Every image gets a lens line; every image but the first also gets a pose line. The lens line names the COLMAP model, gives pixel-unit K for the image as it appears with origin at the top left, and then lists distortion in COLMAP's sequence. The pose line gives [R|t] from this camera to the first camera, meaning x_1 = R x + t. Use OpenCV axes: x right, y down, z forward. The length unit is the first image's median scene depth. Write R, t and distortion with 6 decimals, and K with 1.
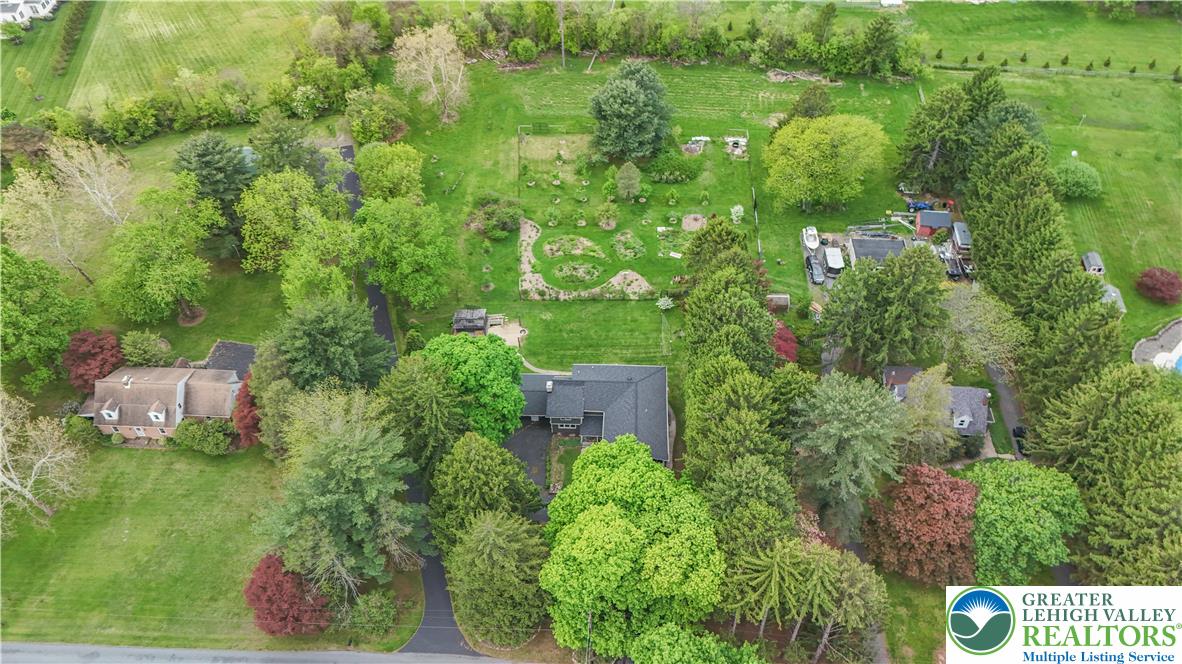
lens RADIAL K [[864.2, 0, 590.8], [0, 864.2, 332.0], [0, 0, 1]] dist [0.041303, -0.025144]
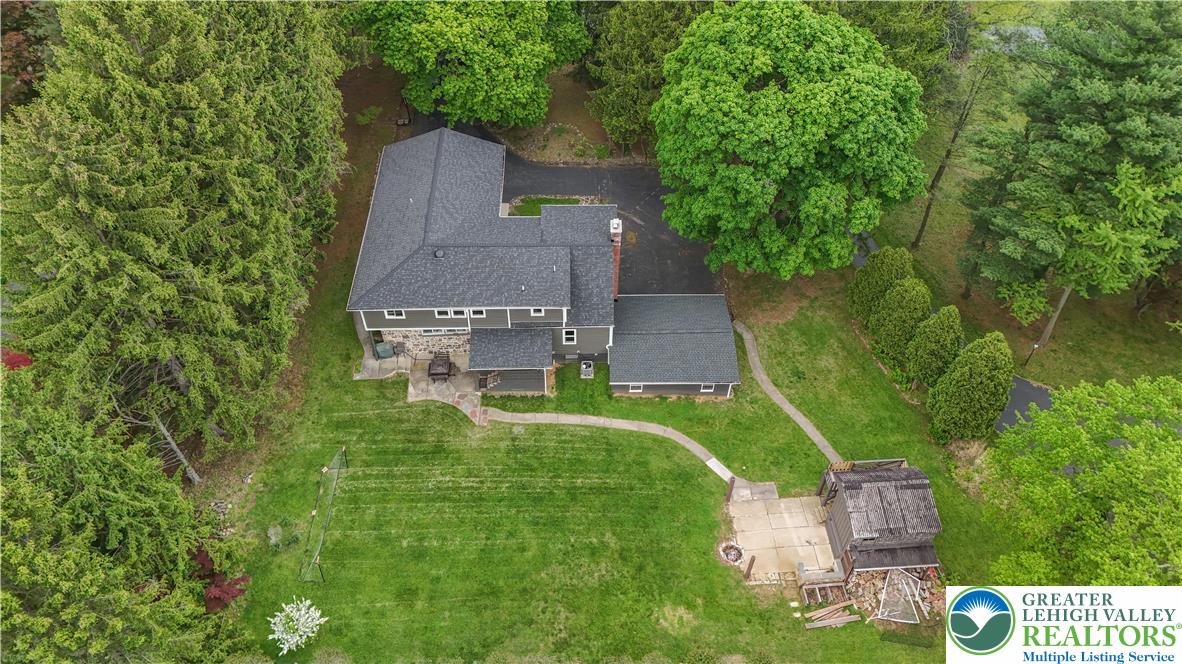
lens RADIAL K [[864.2, 0, 588.5], [0, 864.2, 330.7], [0, 0, 1]] dist [0.041303, -0.025144]
pose [[-0.998205, 0.047534, -0.036446, -0.012202], [-0.038606, -0.045354, 0.998225, -0.354610], [0.045797, 0.997839, 0.047108, 0.916703]]
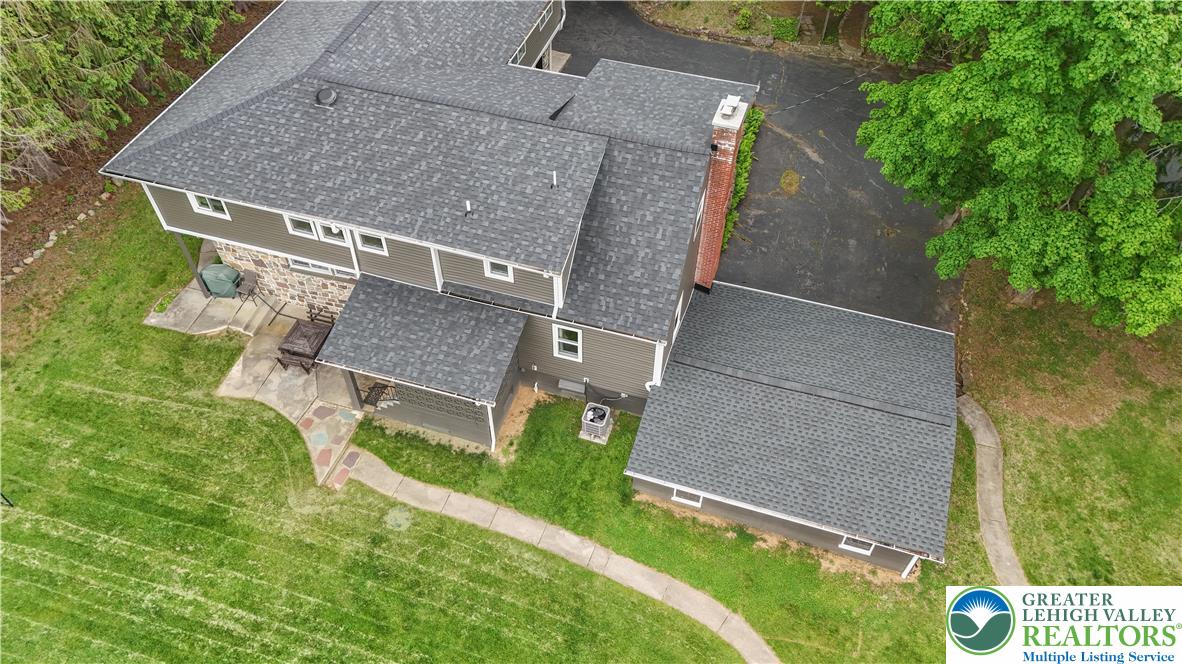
lens RADIAL K [[864.2, 0, 591.3], [0, 864.2, 333.2], [0, 0, 1]] dist [0.041303, -0.025144]
pose [[-0.965079, -0.190916, 0.179368, -0.054802], [0.191768, -0.048436, 0.980244, -0.121770], [-0.178456, 0.980411, 0.083356, 0.920441]]
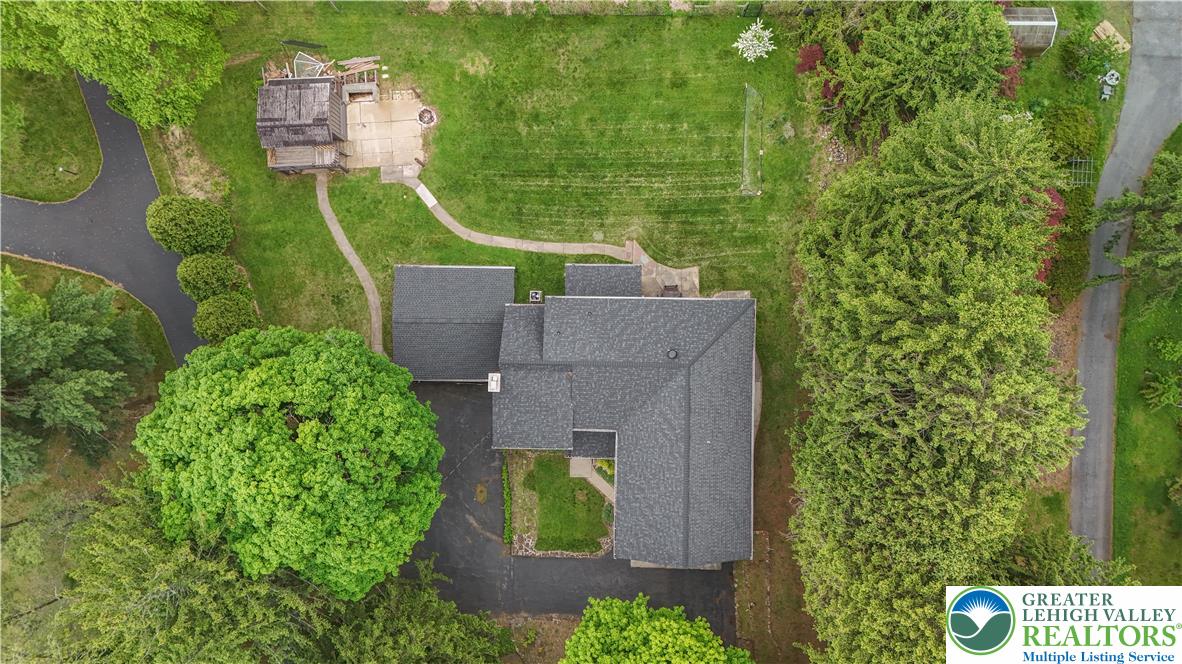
lens RADIAL K [[864.2, 0, 593.0], [0, 864.2, 328.0], [0, 0, 1]] dist [0.041303, -0.025144]
pose [[0.999614, -0.026223, 0.009193, -0.000377], [0.011895, 0.702790, 0.711298, -0.245663], [-0.025114, -0.710914, 0.702831, 0.627010]]
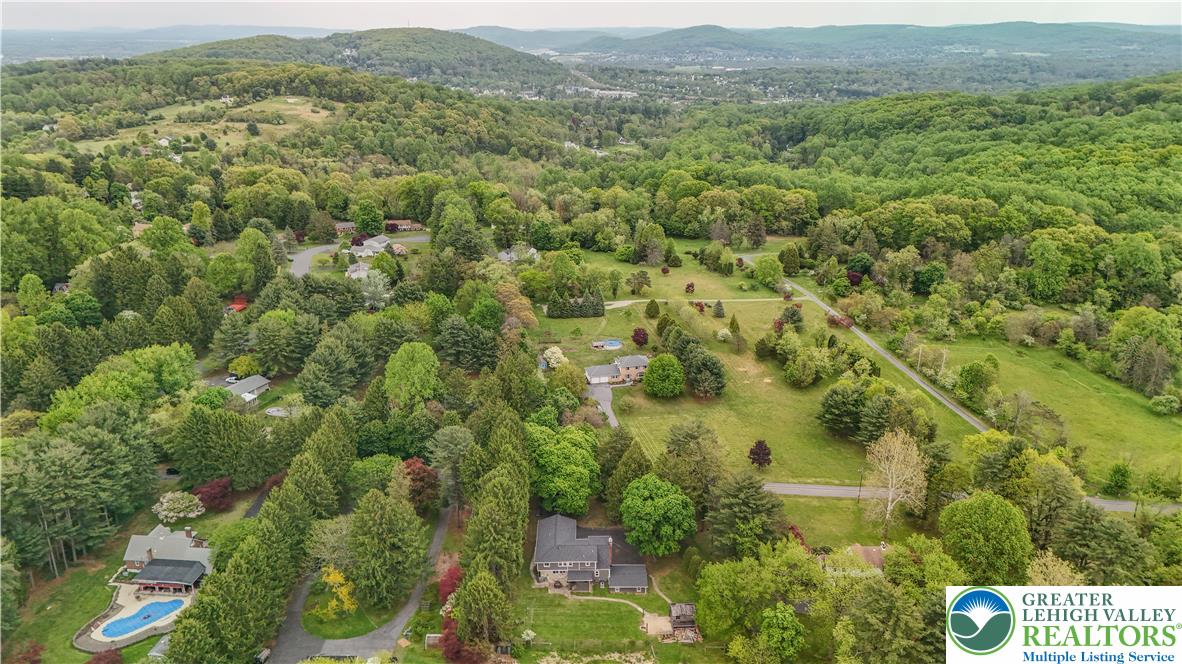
lens RADIAL K [[864.2, 0, 592.4], [0, 864.2, 324.0], [0, 0, 1]] dist [0.041303, -0.025144]
pose [[-0.998497, 0.032803, -0.043898, 0.036669], [-0.025029, 0.439631, 0.897830, -1.357082], [0.048750, 0.897580, -0.438149, 1.185691]]
